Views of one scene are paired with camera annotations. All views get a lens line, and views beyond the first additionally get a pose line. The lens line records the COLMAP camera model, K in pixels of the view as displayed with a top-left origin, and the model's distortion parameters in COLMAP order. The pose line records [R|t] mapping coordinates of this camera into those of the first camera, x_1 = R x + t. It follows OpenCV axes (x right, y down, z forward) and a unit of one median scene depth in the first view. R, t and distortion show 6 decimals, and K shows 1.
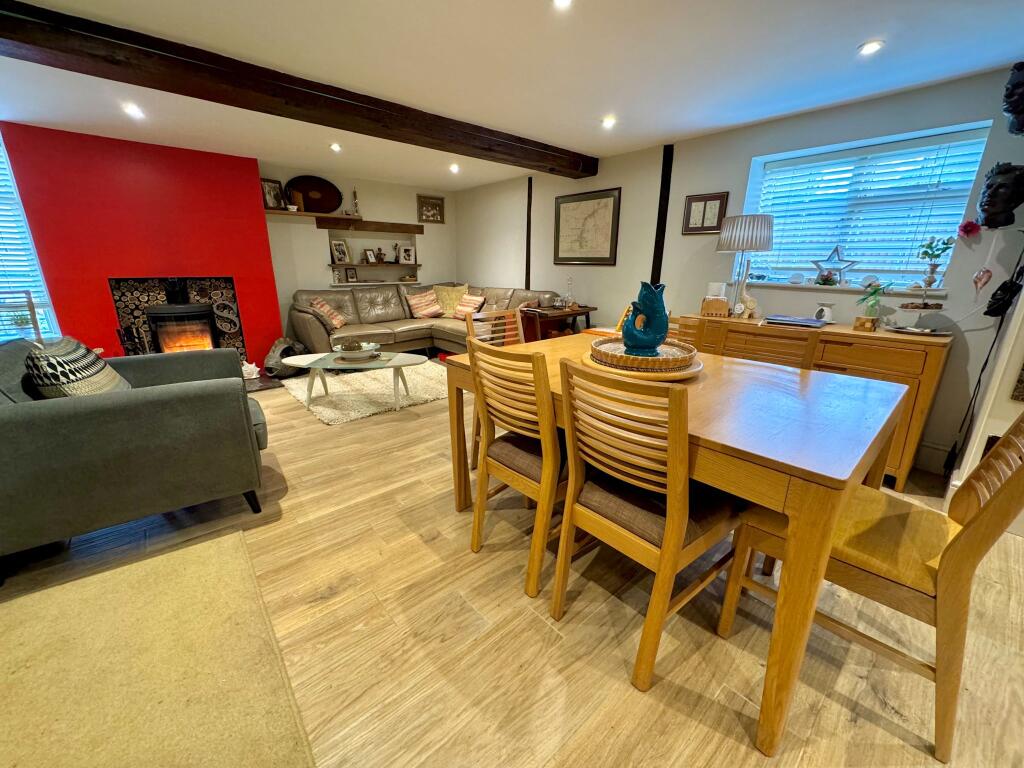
lens RADIAL K [[408.8, 0, 512.0], [0, 408.8, 384.0], [0, 0, 1]] dist [-0.002650, 0.000123]
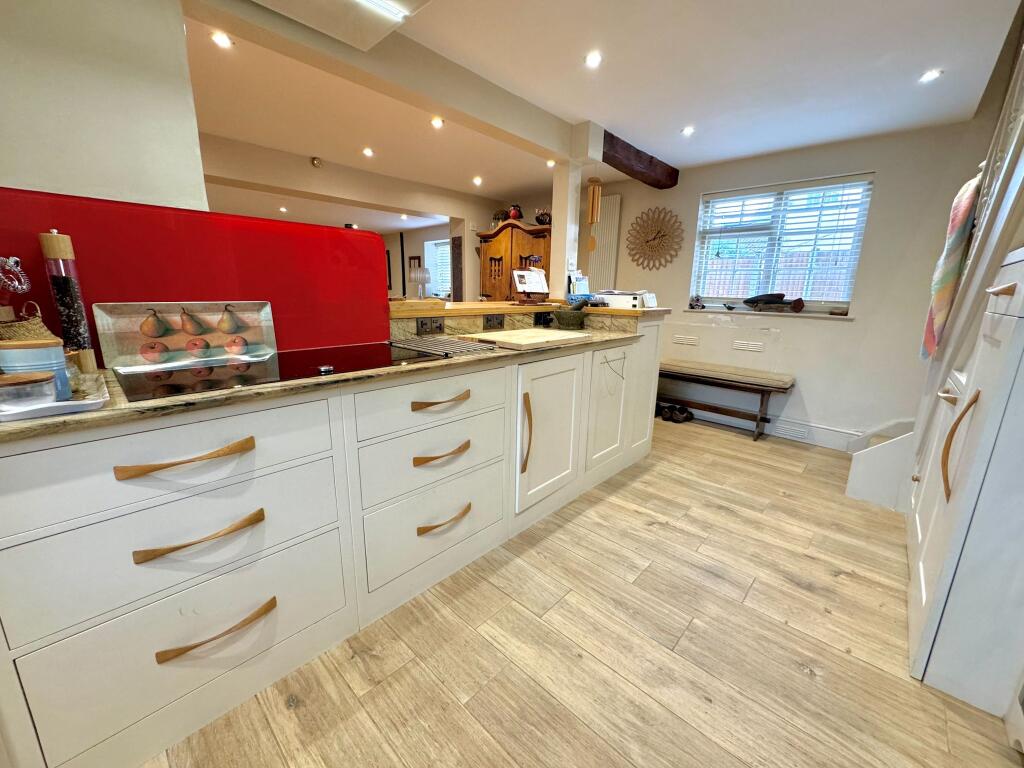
lens RADIAL K [[408.8, 0, 512.0], [0, 408.8, 384.0], [0, 0, 1]] dist [-0.002650, 0.000123]
pose [[0.995069, -0.017079, 0.097703, 0.594803], [0.022776, 0.998086, -0.057494, 0.257234], [-0.096534, 0.059435, 0.993554, -0.866672]]
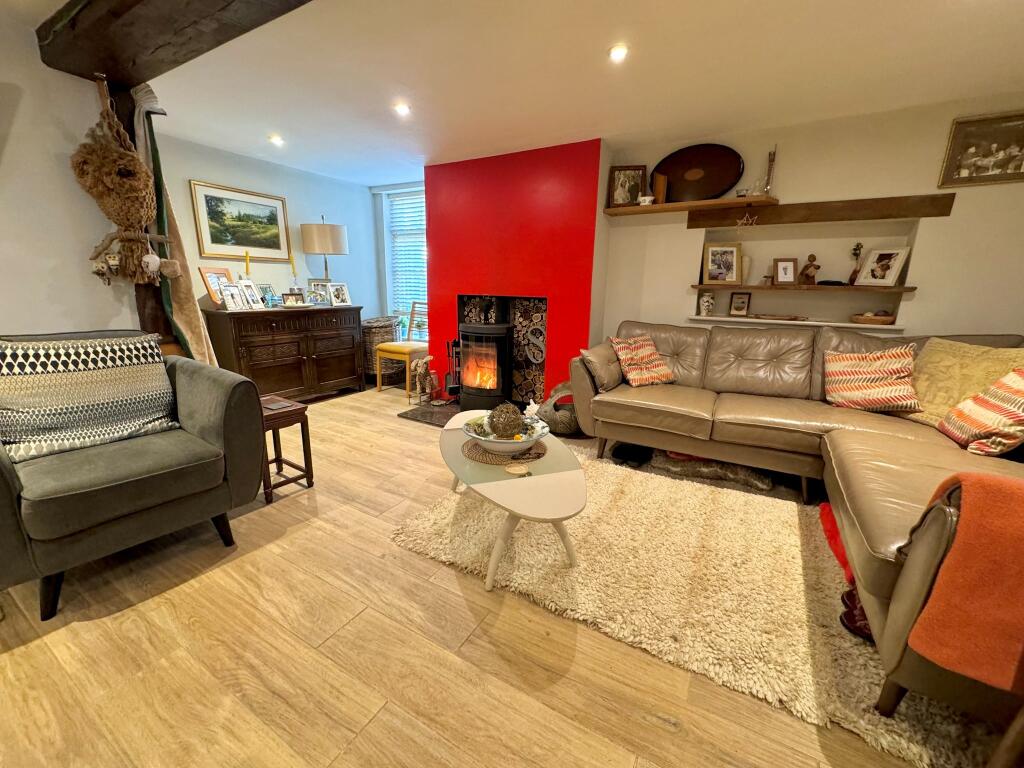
lens RADIAL K [[408.8, 0, 512.0], [0, 408.8, 384.0], [0, 0, 1]] dist [-0.002650, 0.000123]
pose [[0.322573, 0.210910, -0.922748, 0.077215], [-0.286433, 0.950903, 0.117214, -0.169821], [0.902165, 0.226496, 0.367147, 0.658420]]
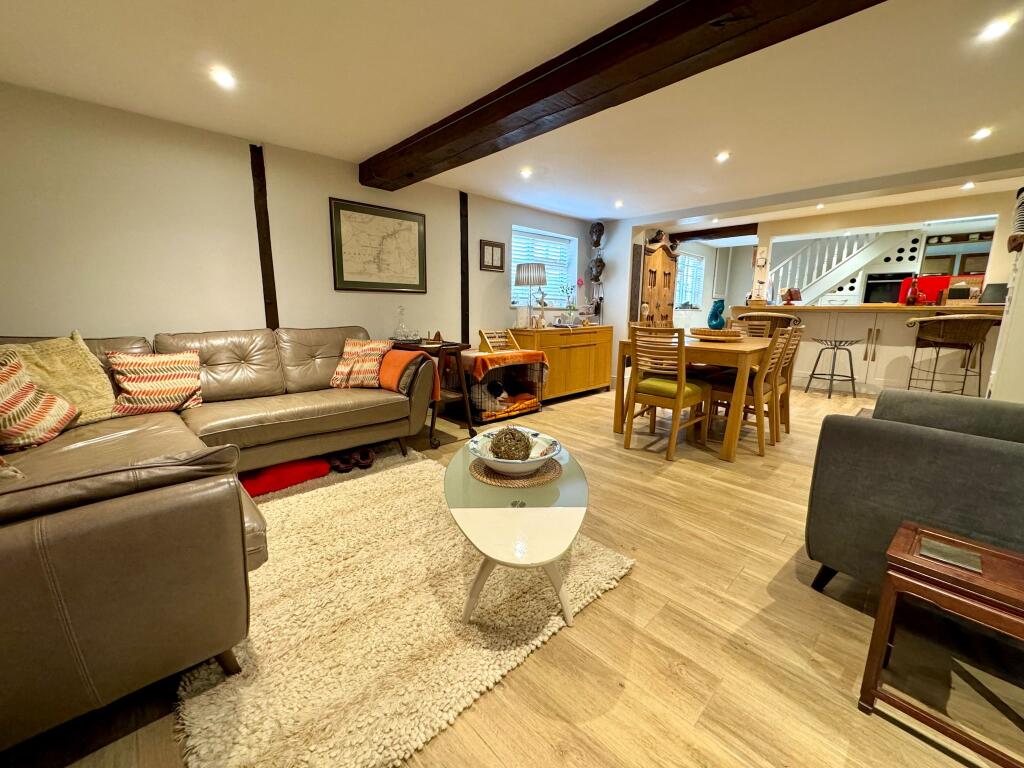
lens RADIAL K [[408.8, 0, 512.0], [0, 408.8, 384.0], [0, 0, 1]] dist [-0.002650, 0.000123]
pose [[-0.051831, -0.193362, 0.979757, -0.692890], [0.275619, 0.940202, 0.200137, -0.211295], [-0.959869, 0.280413, 0.004562, 0.805051]]
